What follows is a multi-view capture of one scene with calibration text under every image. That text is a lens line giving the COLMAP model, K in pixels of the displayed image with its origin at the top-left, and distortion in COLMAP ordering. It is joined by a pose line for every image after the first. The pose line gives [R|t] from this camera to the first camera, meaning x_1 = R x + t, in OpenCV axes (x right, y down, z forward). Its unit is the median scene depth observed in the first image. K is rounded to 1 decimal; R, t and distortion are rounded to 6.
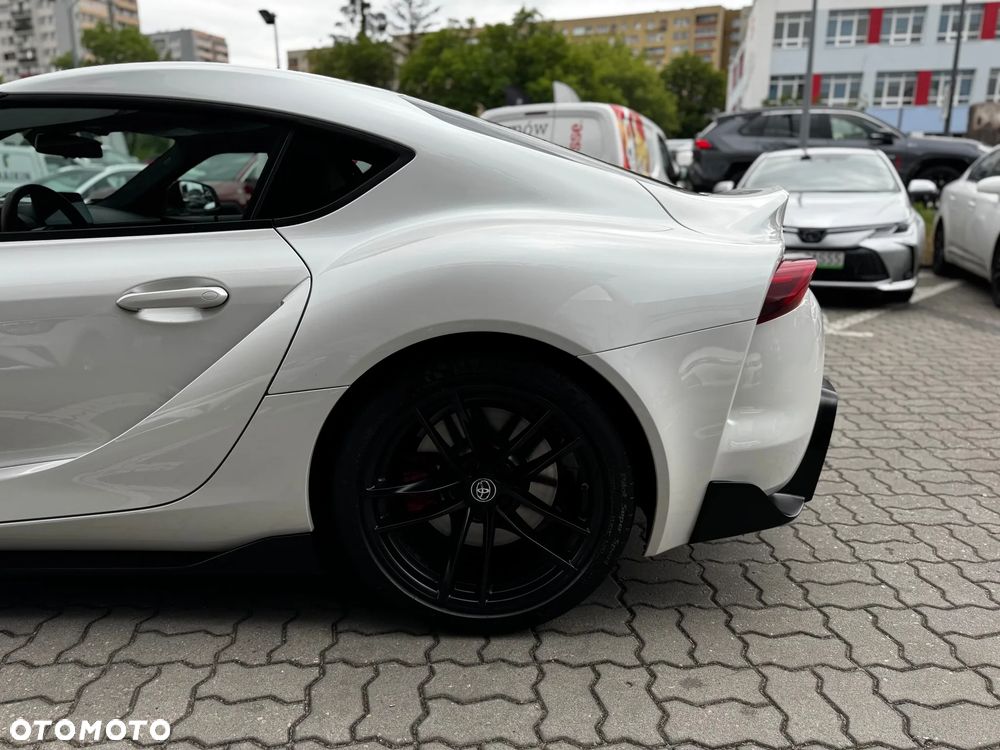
lens RADIAL K [[706.0, 0, 500.0], [0, 706.0, 375.0], [0, 0, 1]] dist [0.043277, -0.048676]
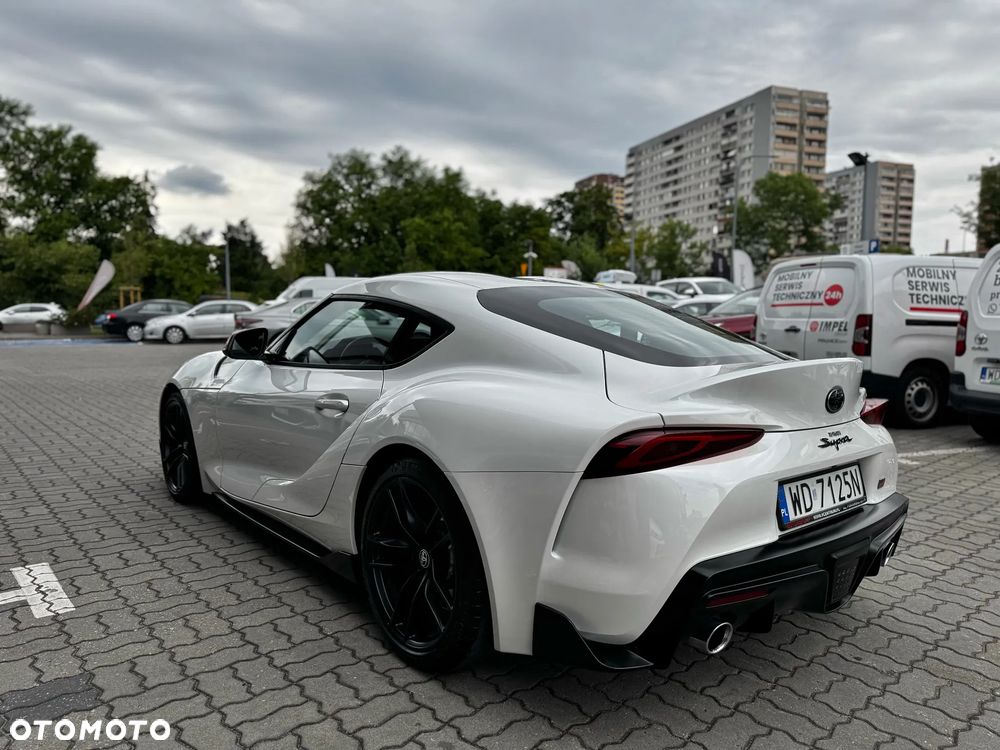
lens RADIAL K [[706.0, 0, 500.0], [0, 706.0, 375.0], [0, 0, 1]] dist [0.043277, -0.048676]
pose [[0.651072, 0.074661, -0.755335, 1.026973], [-0.199924, 0.976877, -0.075768, -0.110797], [0.732213, 0.200340, 0.650944, 0.094674]]
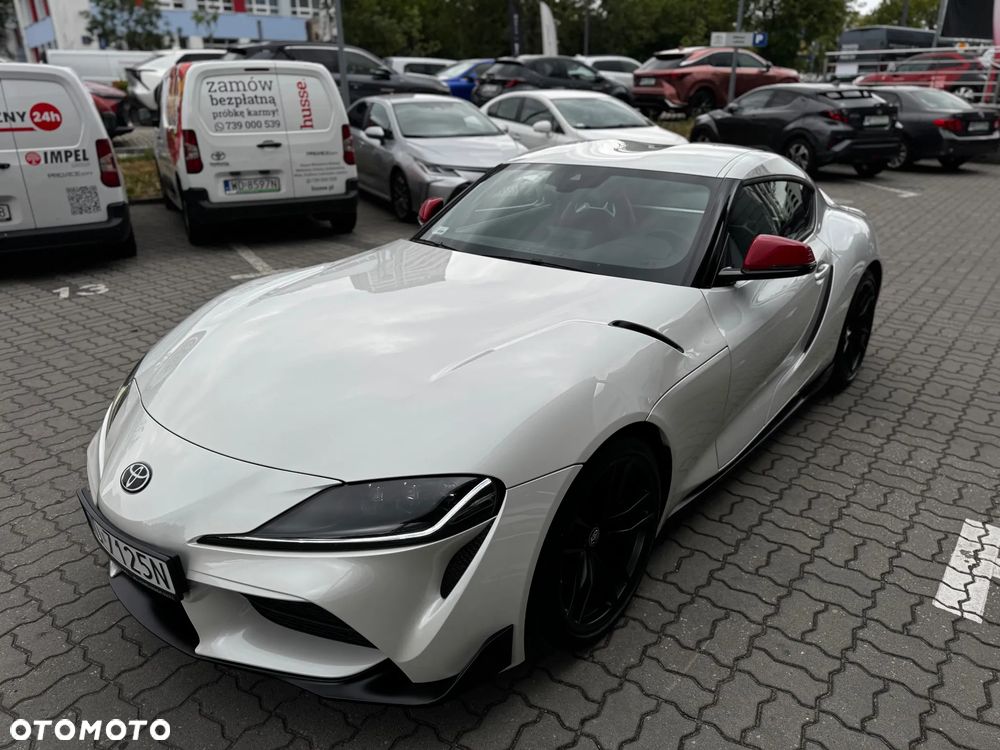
lens RADIAL K [[706.0, 0, 500.0], [0, 706.0, 375.0], [0, 0, 1]] dist [0.043277, -0.048676]
pose [[0.633181, -0.295731, 0.715279, -2.338092], [0.197536, 0.955269, 0.220091, -0.412947], [-0.748372, 0.001936, 0.663276, 0.243611]]
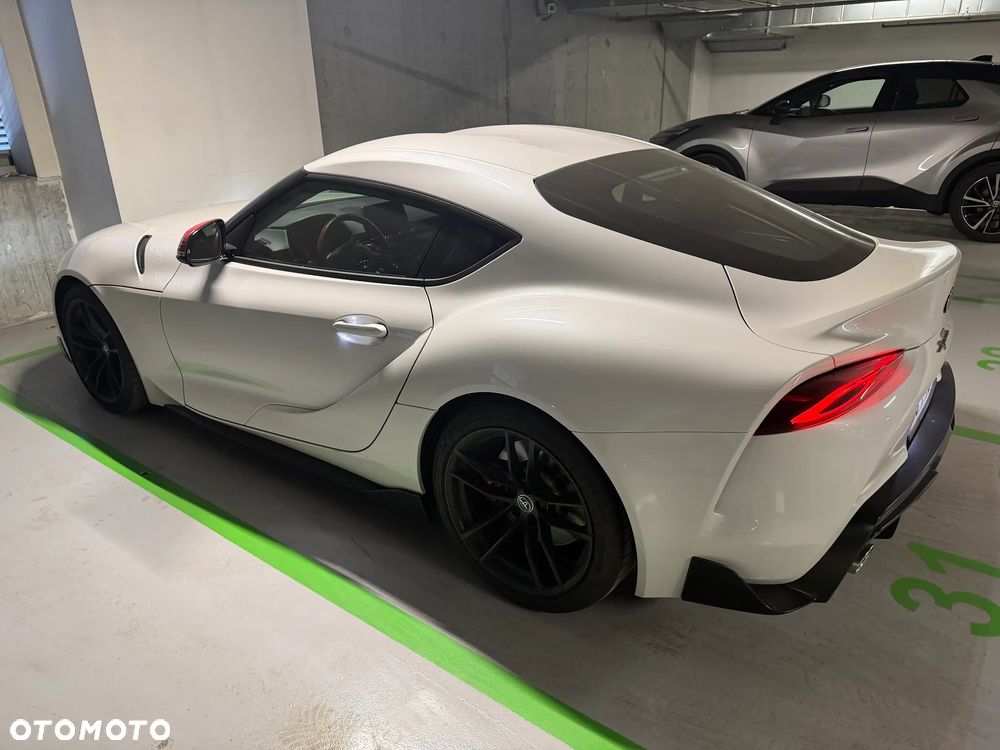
lens RADIAL K [[706.0, 0, 500.0], [0, 706.0, 375.0], [0, 0, 1]] dist [0.043277, -0.048676]
pose [[0.809242, 0.207586, -0.549577, 0.557136], [-0.120686, 0.974280, 0.190297, -0.285122], [0.574945, -0.087670, 0.813481, -0.070821]]
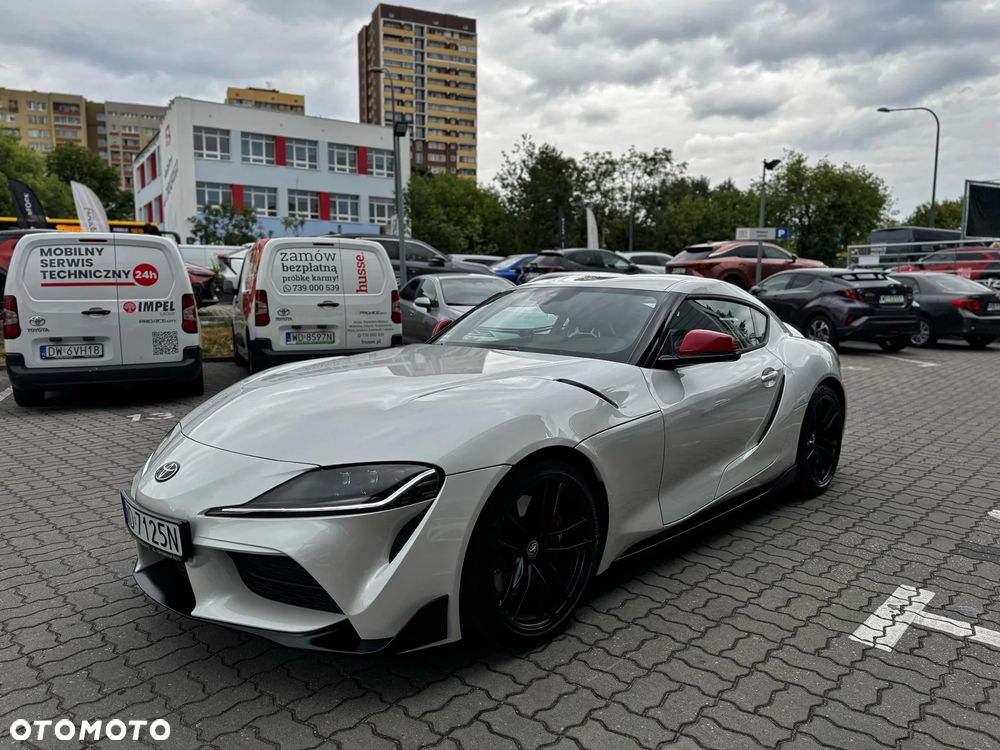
lens RADIAL K [[703.0, 0, 495.9], [0, 703.0, 380.8], [0, 0, 1]] dist [0.080296, -0.107171]
pose [[0.696999, -0.094900, 0.710765, -2.485304], [0.176821, 0.983342, -0.042102, -0.135811], [-0.694930, 0.155023, 0.702168, -0.076708]]
